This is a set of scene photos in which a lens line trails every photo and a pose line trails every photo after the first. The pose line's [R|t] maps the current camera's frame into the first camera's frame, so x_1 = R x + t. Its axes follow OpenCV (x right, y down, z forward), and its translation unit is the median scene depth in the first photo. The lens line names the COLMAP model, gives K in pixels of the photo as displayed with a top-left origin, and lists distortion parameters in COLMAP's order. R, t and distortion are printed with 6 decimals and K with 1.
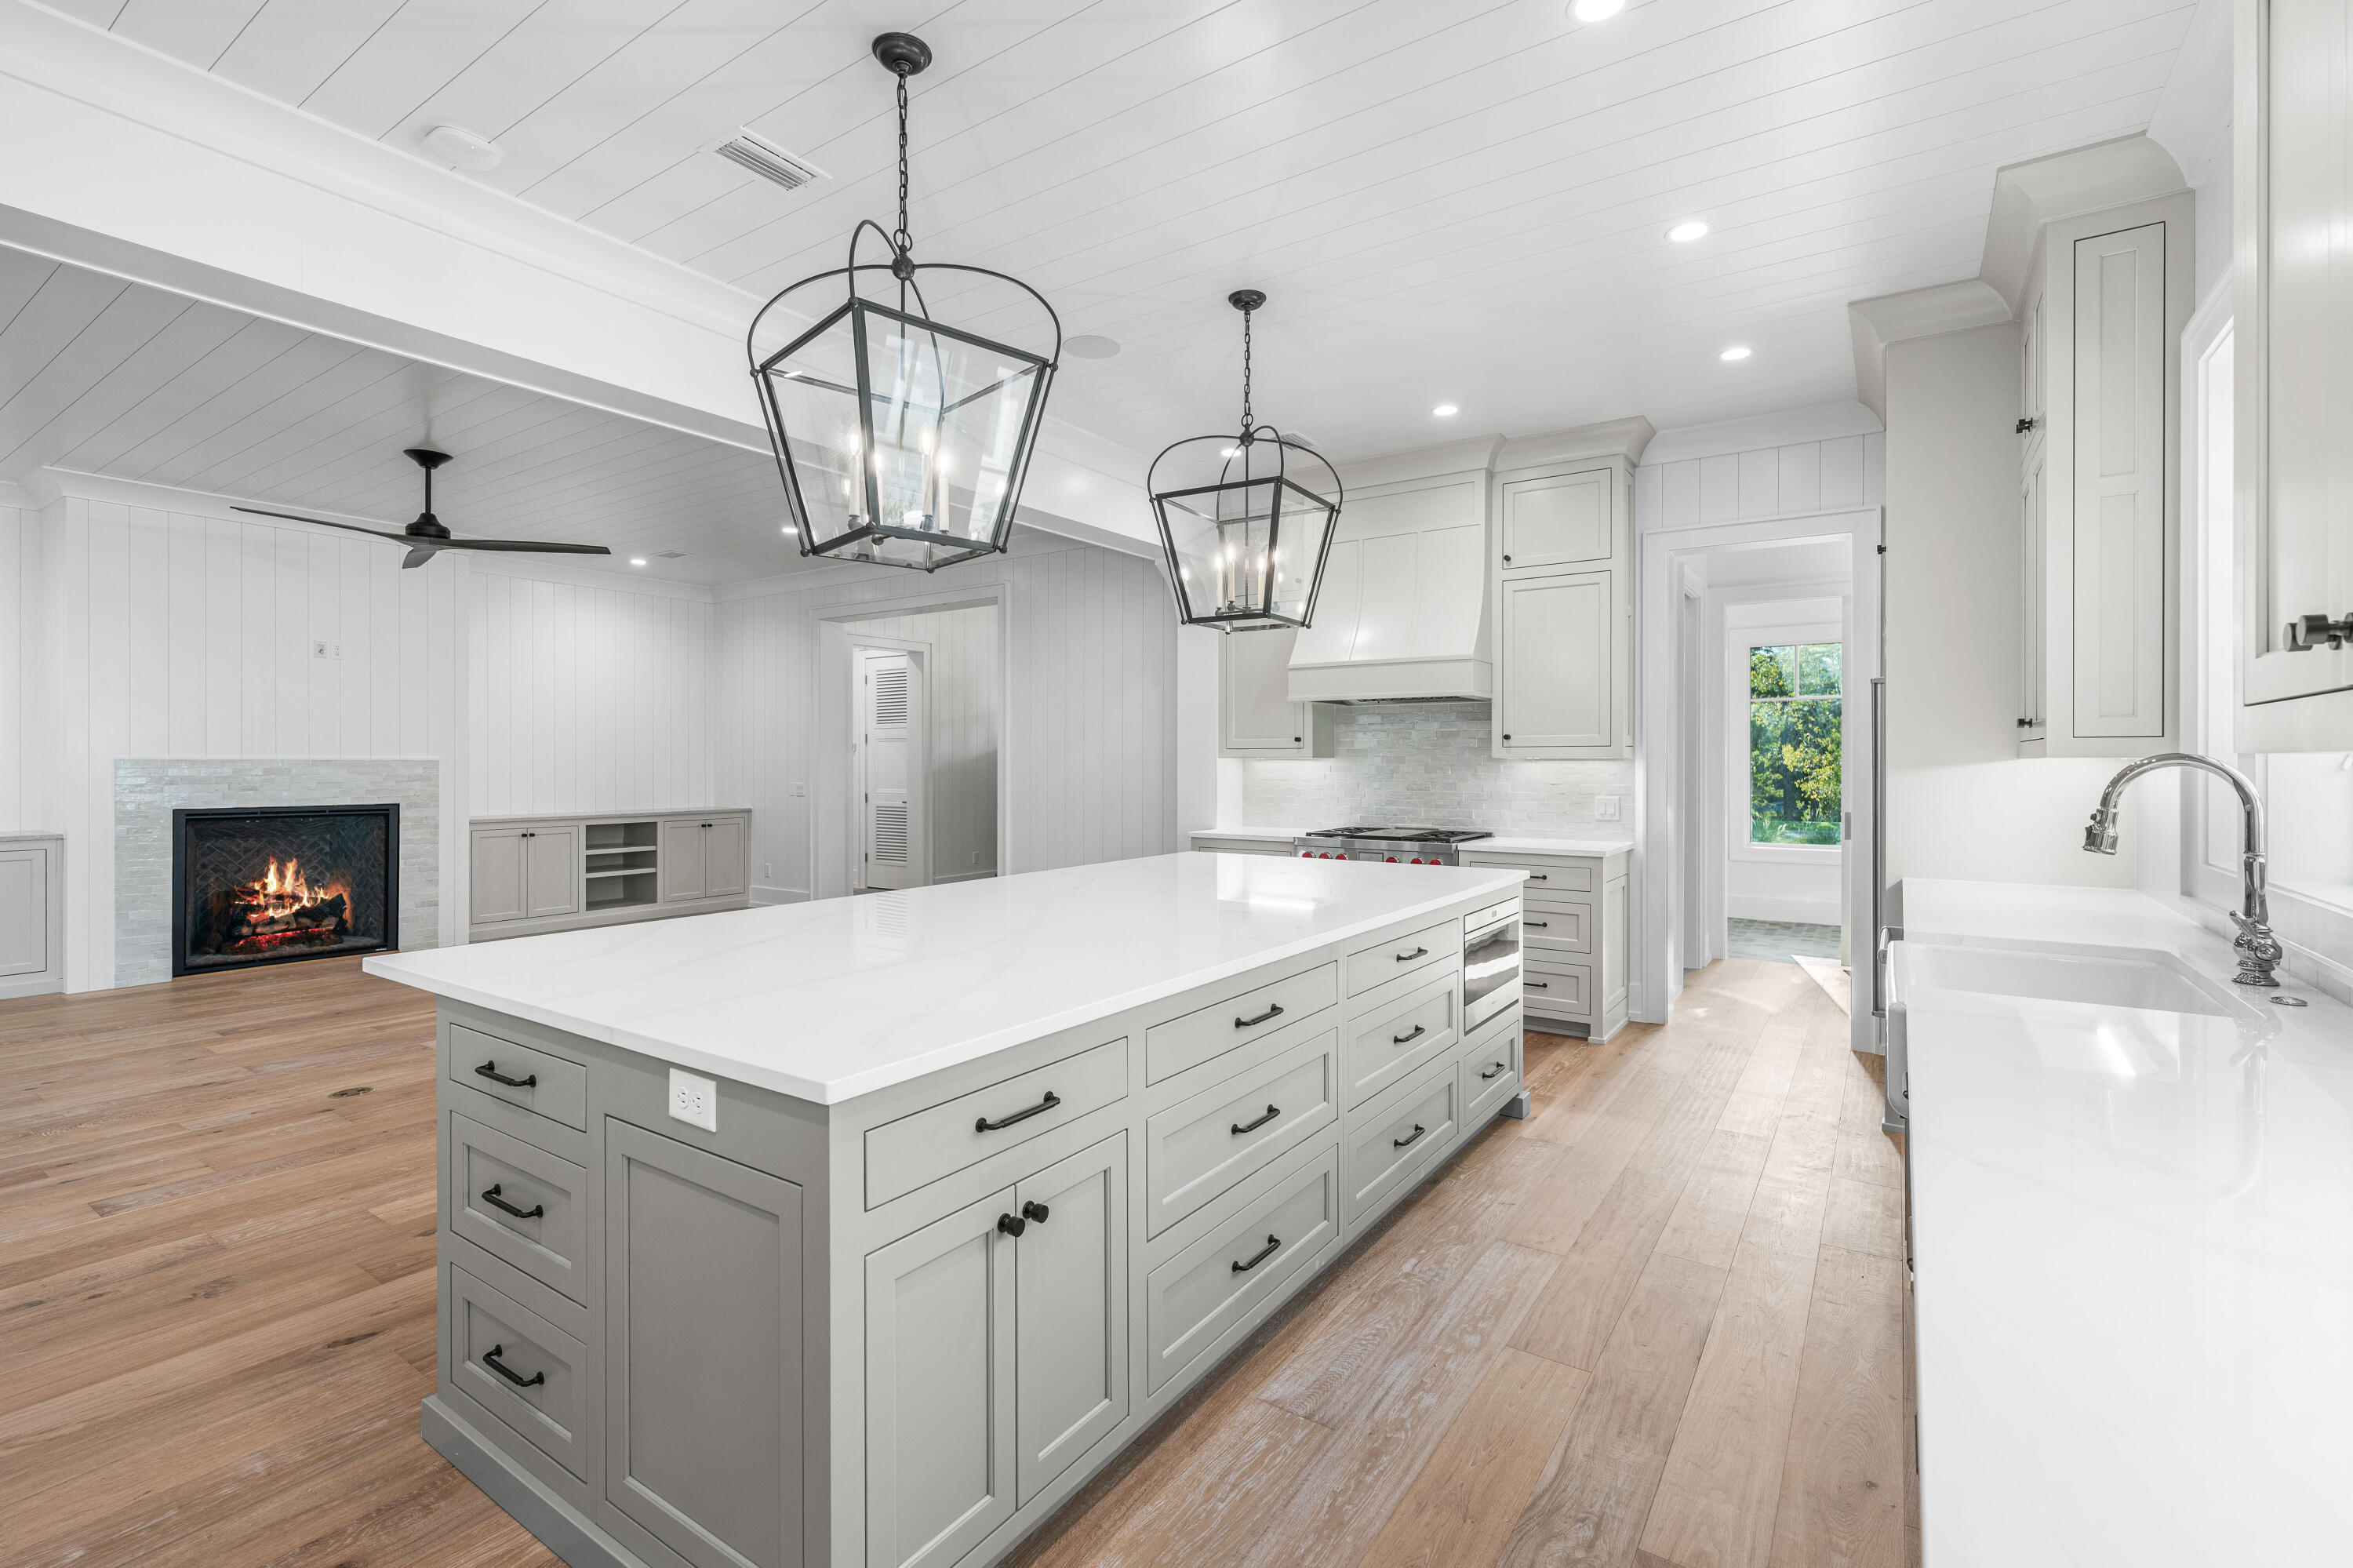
lens RADIAL K [[1044.3, 0, 1175.2], [0, 1044.3, 770.8], [0, 0, 1]] dist [0.001589, -0.000121]
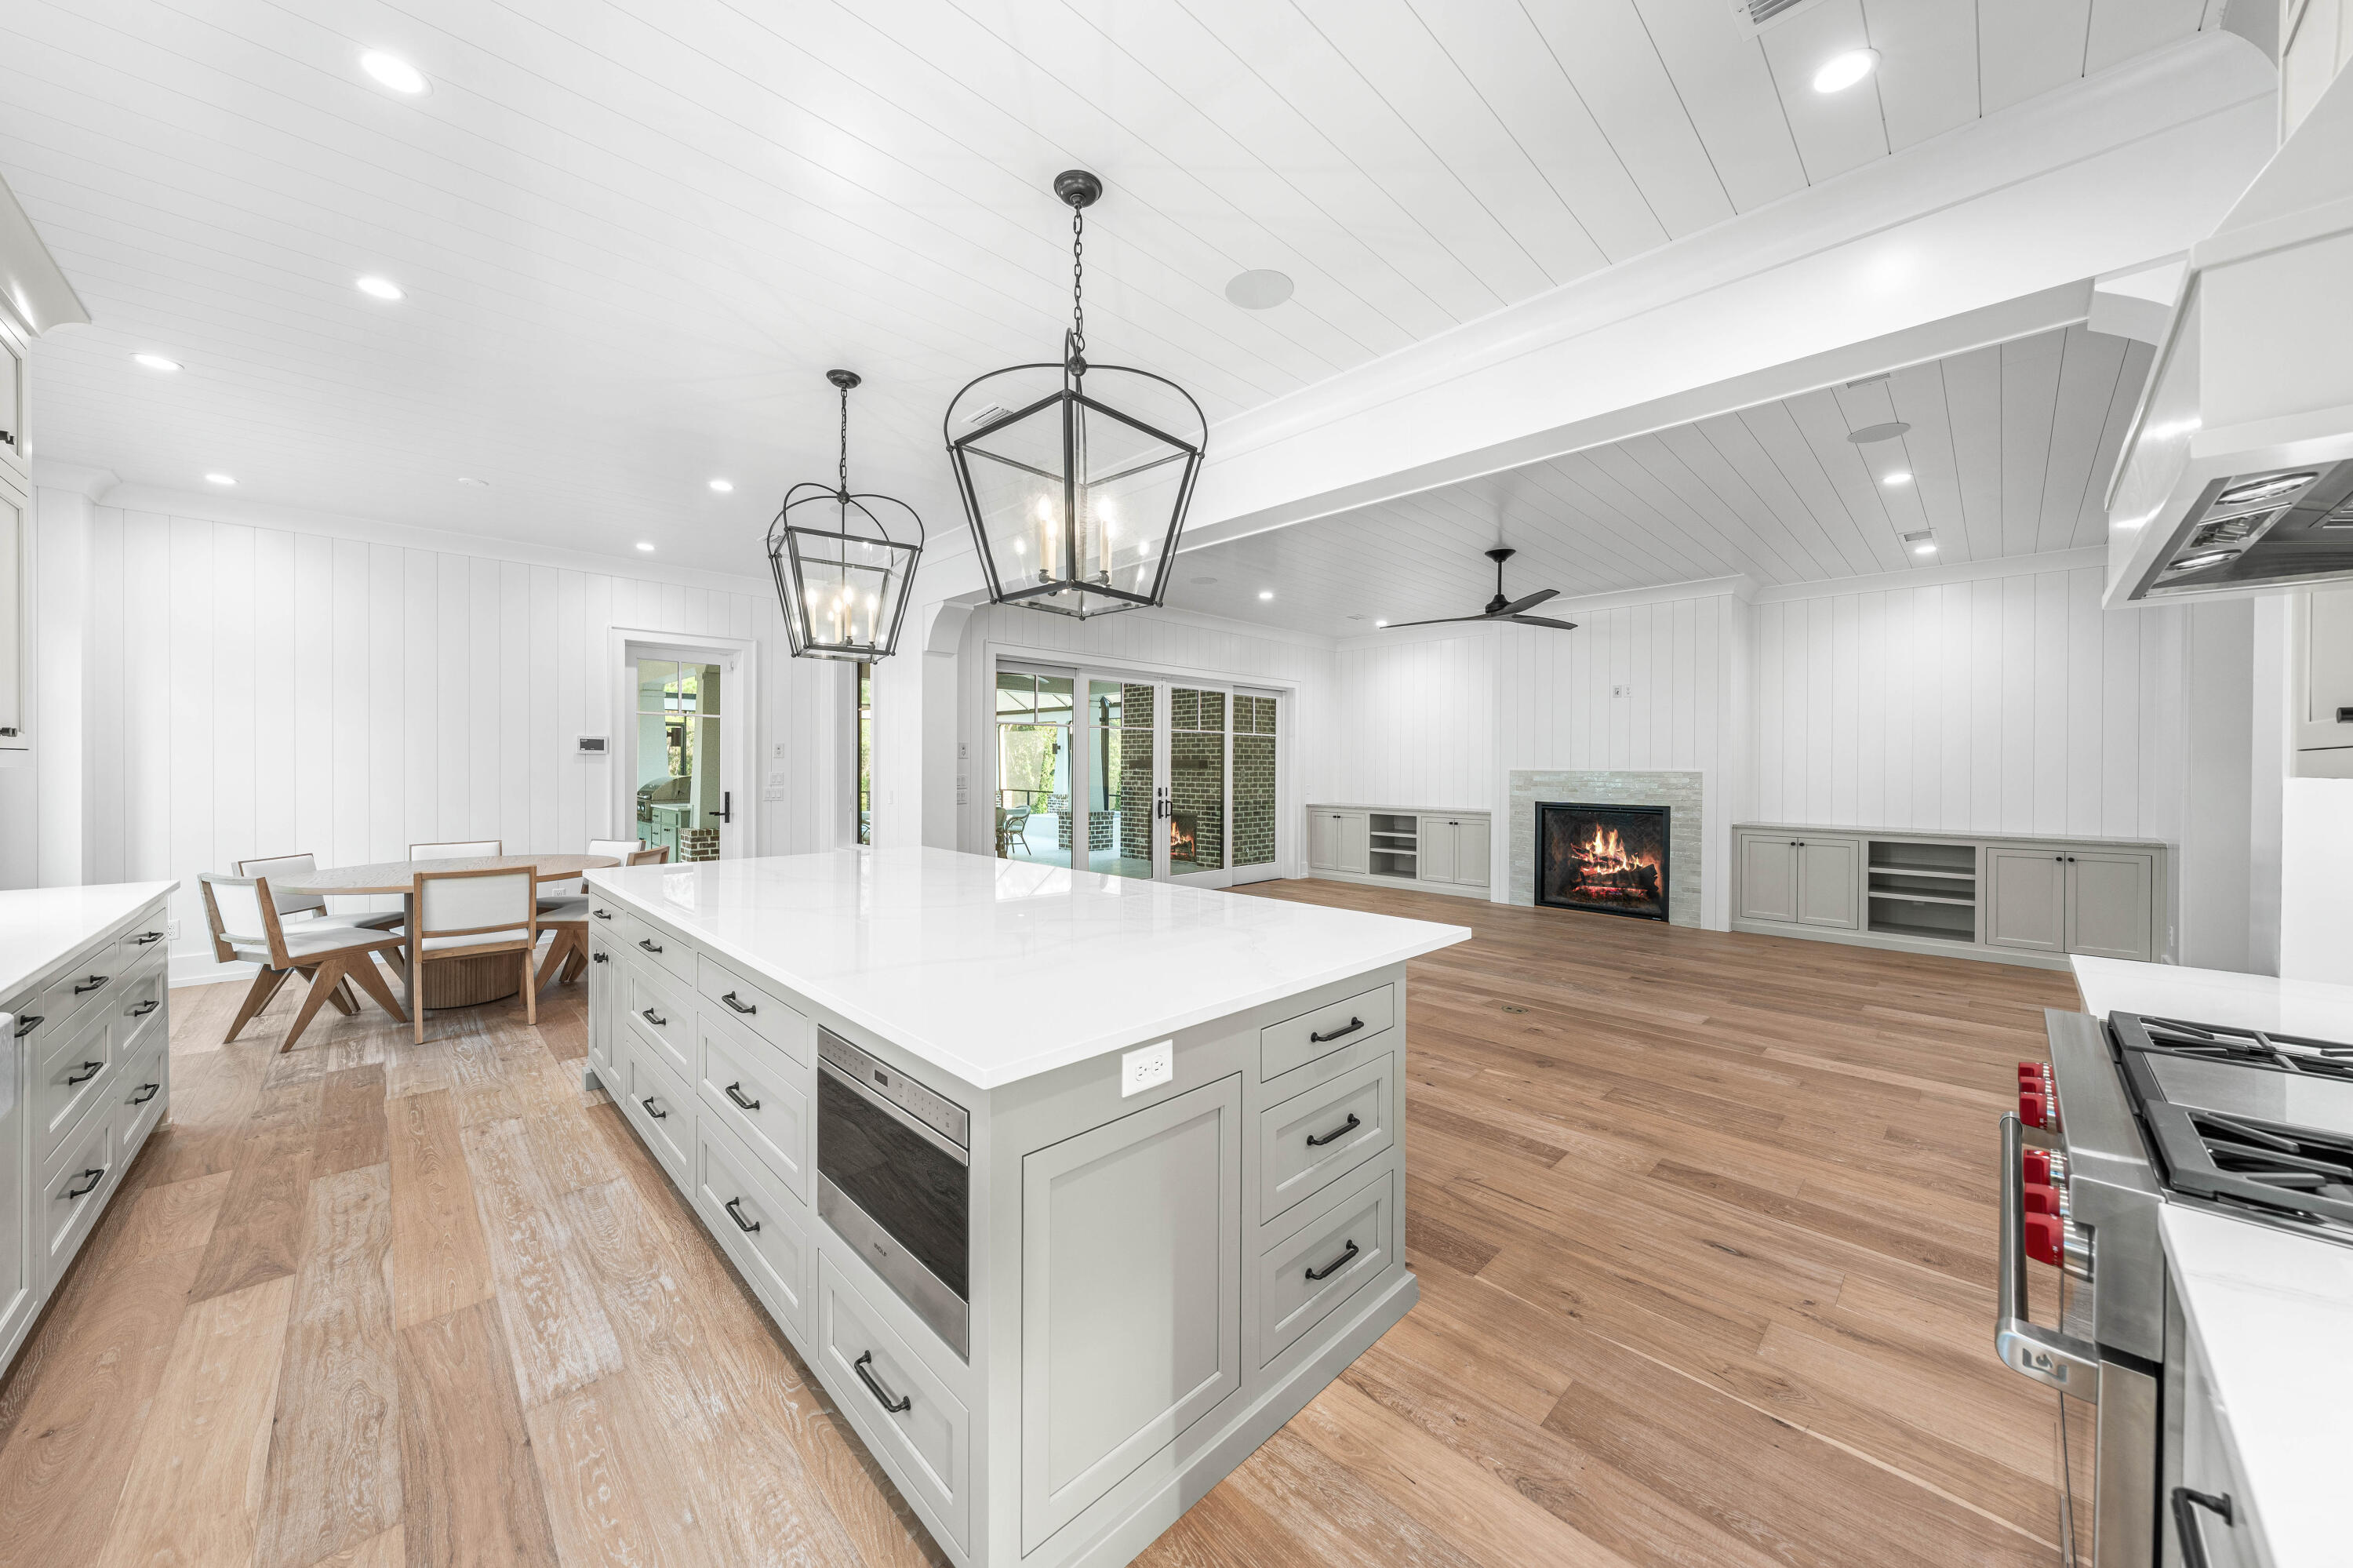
lens RADIAL K [[820.3, 0, 1181.9], [0, 820.3, 773.2], [0, 0, 1]] dist [-0.000282, 0.000105]
pose [[-0.188512, 0.006612, -0.982049, 0.433772], [-0.013194, 0.999870, 0.009265, -0.012752], [0.981982, 0.014704, -0.188400, 0.784940]]
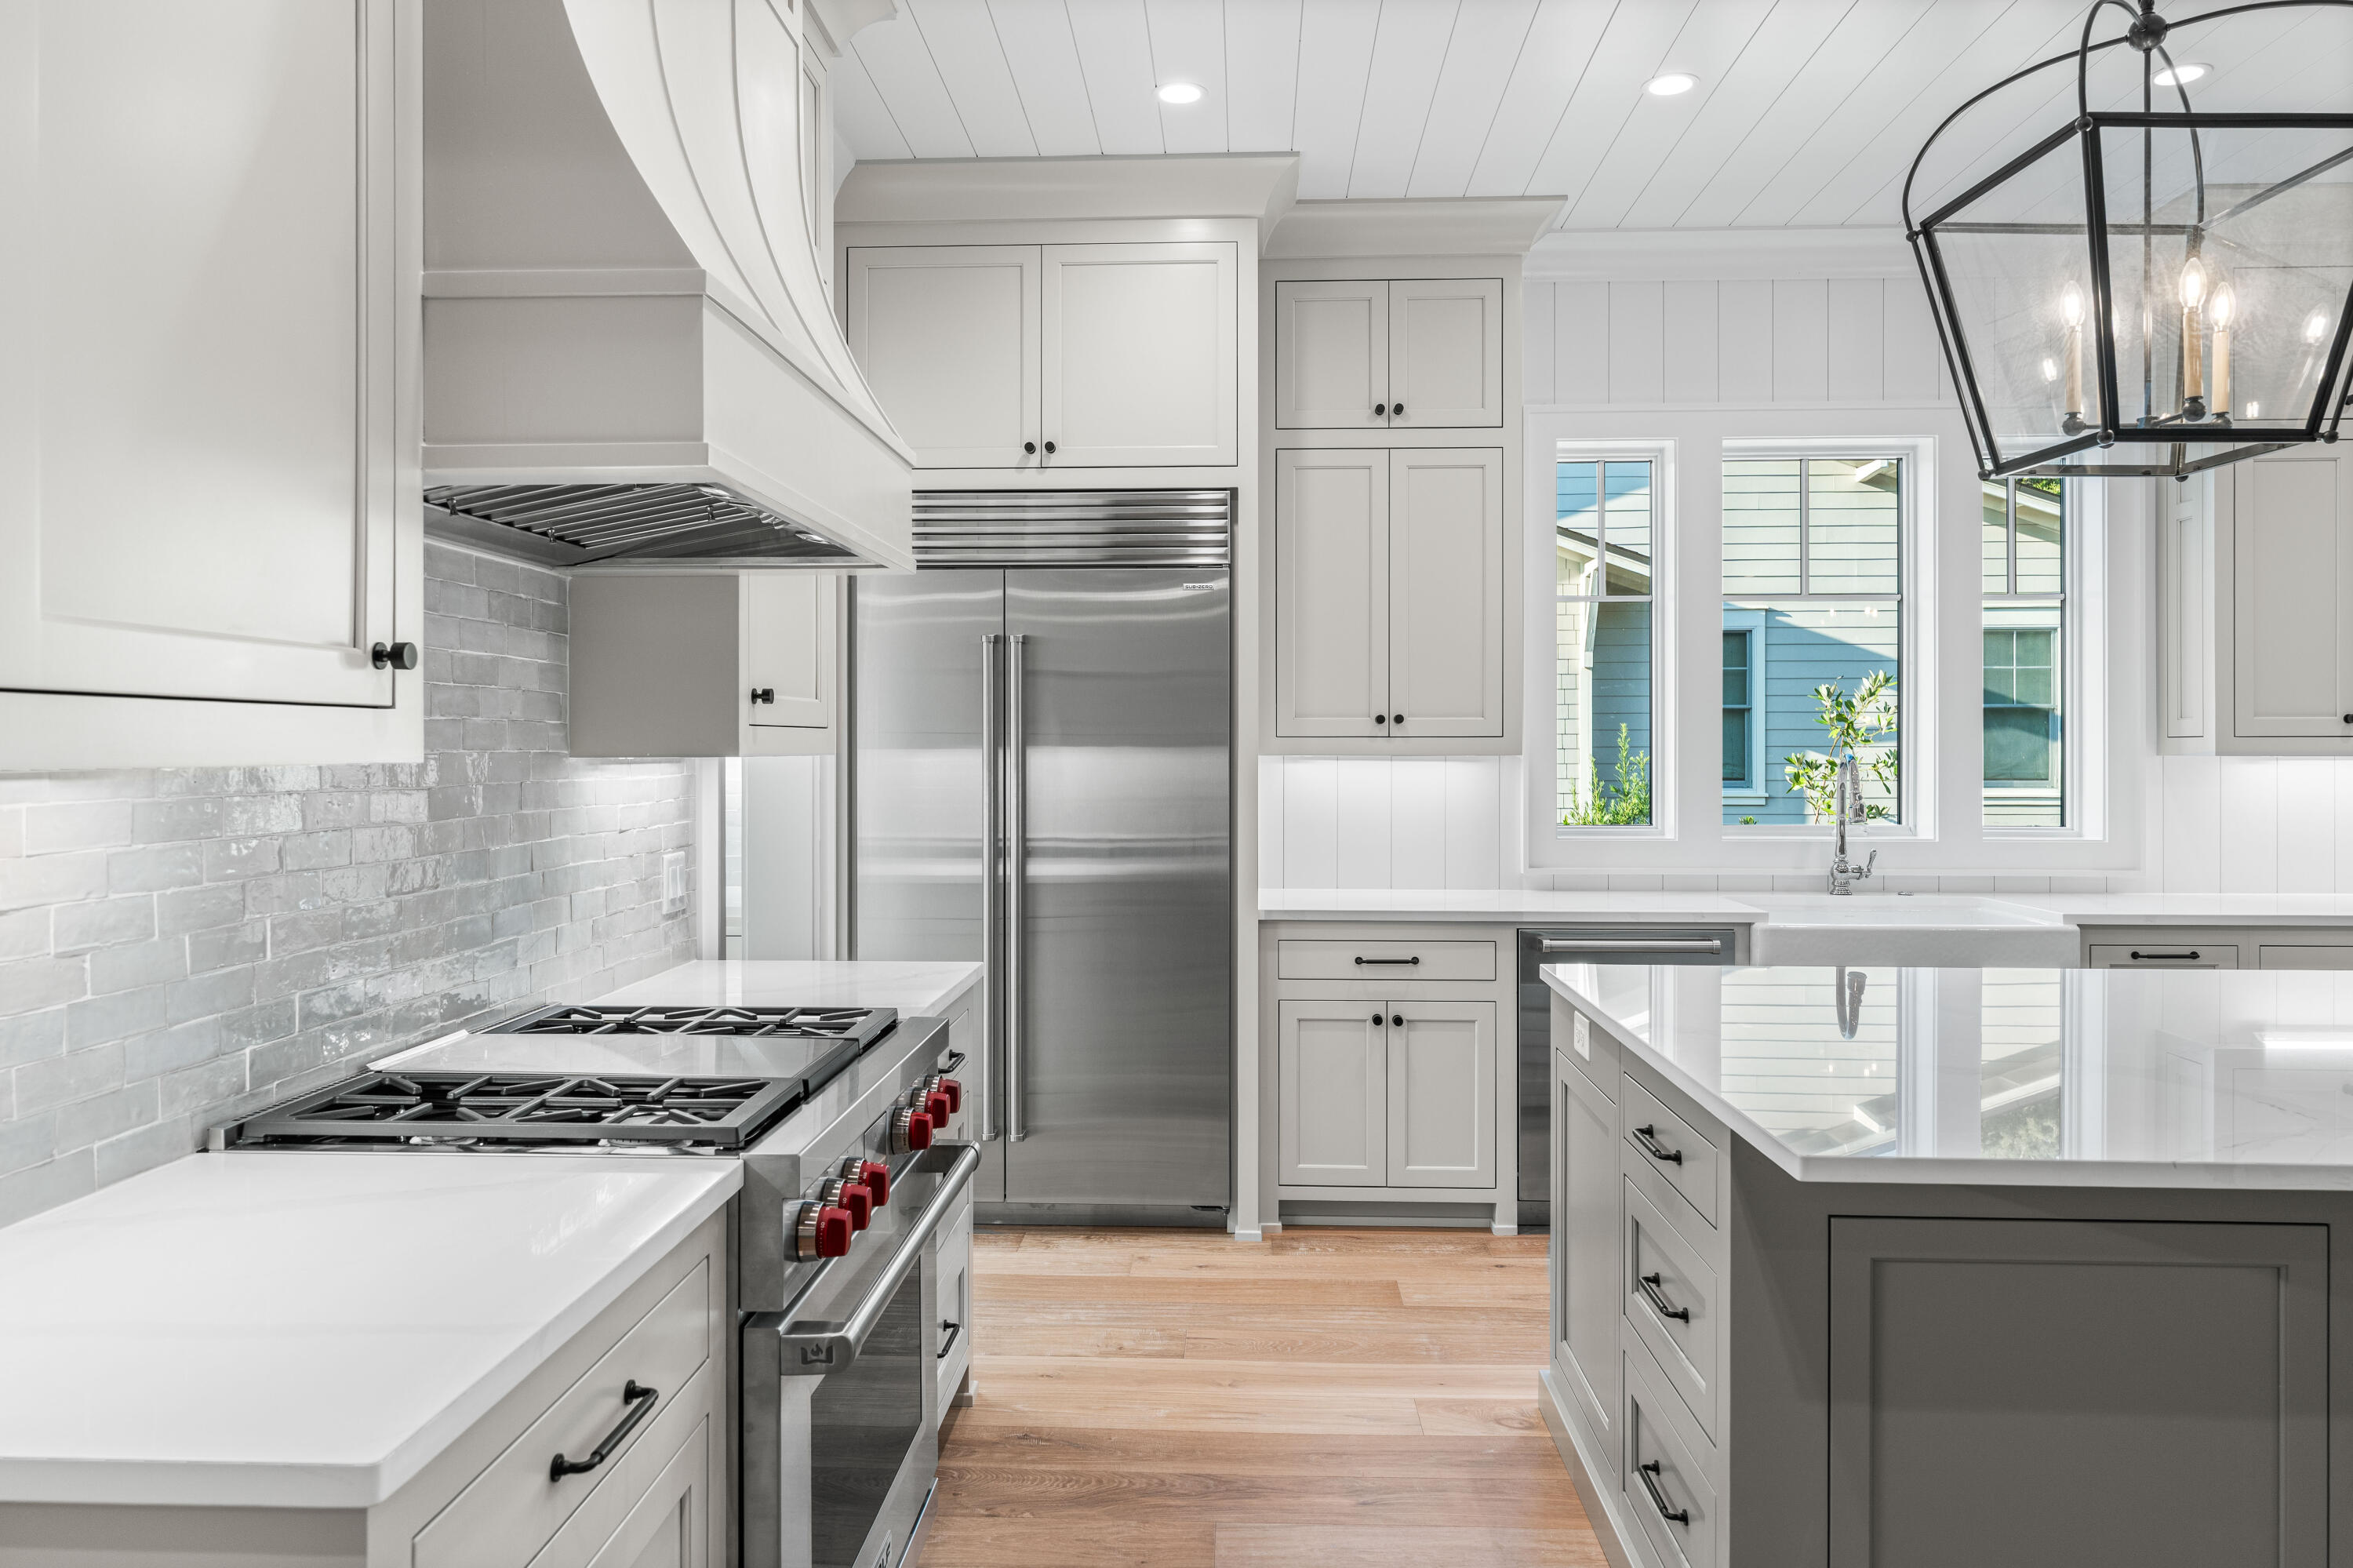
lens RADIAL K [[1596.8, 0, 1185.2], [0, 1596.8, 734.9], [0, 0, 1]] dist [0.003939, 0.002450]
pose [[-0.533979, 0.003572, 0.845490, -0.180423], [0.006380, 0.999980, -0.000195, -0.017687], [-0.845474, 0.005290, -0.533991, 1.113207]]
